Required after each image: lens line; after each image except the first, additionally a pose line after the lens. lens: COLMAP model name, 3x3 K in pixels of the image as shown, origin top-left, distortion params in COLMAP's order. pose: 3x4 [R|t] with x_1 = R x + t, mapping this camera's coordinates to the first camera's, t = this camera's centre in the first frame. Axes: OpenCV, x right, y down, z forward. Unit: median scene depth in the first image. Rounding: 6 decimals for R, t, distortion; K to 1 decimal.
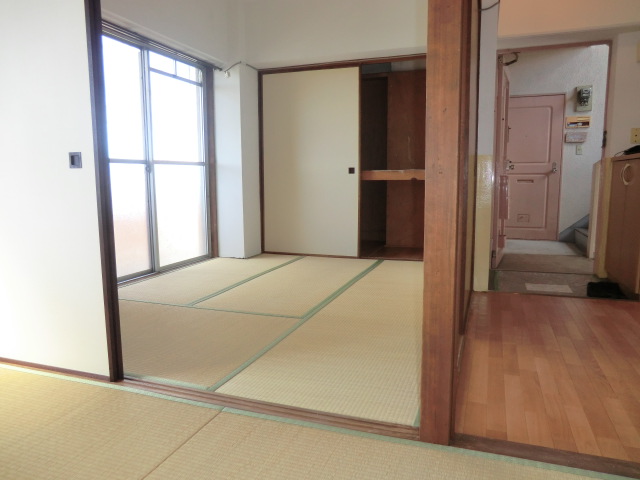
lens RADIAL K [[456.3, 0, 320.3], [0, 456.3, 240.5], [0, 0, 1]] dist [-0.037857, 0.016397]
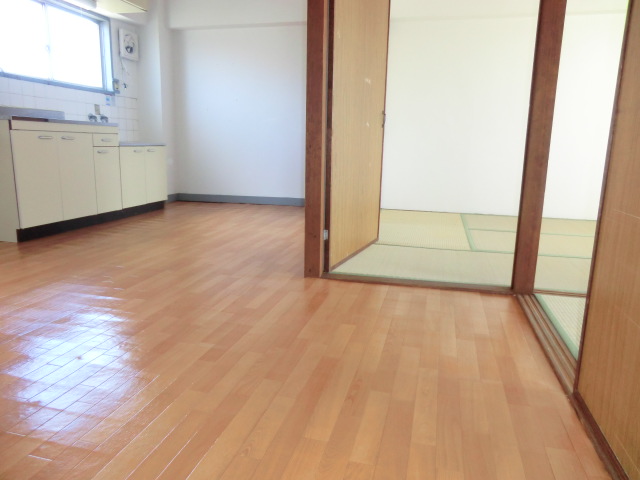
lens RADIAL K [[456.3, 0, 320.0], [0, 456.3, 240.5], [0, 0, 1]] dist [-0.037857, 0.016397]
pose [[-0.994476, 0.008973, -0.104582, 0.812007], [-0.024521, 0.948910, 0.314594, -0.175798], [0.102062, 0.315420, -0.943448, 1.701906]]
